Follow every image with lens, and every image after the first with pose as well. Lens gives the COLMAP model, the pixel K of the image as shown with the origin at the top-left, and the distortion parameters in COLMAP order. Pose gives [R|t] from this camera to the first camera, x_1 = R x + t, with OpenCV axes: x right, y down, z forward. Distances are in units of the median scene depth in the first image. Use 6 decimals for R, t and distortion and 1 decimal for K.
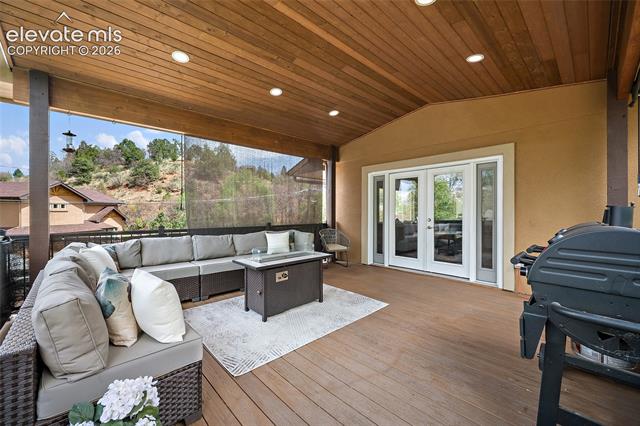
lens RADIAL K [[251.3, 0, 316.6], [0, 251.3, 212.3], [0, 0, 1]] dist [-0.003322, 0.001200]
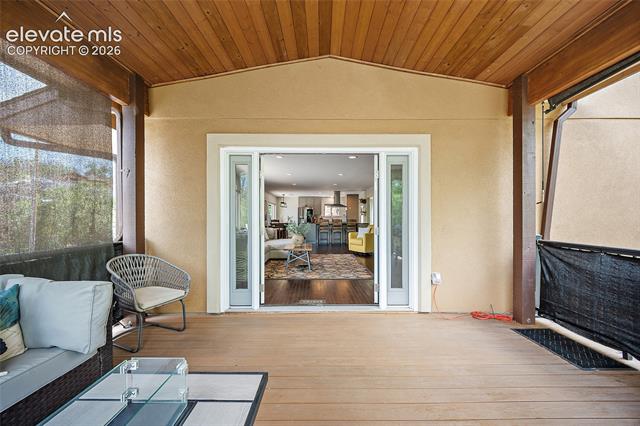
lens RADIAL K [[251.3, 0, 313.9], [0, 251.3, 216.2], [0, 0, 1]] dist [-0.003322, 0.001200]
pose [[0.680346, 0.004409, 0.732878, -0.060020], [0.002430, 0.999963, -0.008271, 0.001790], [-0.732887, 0.007408, 0.680310, 0.478301]]
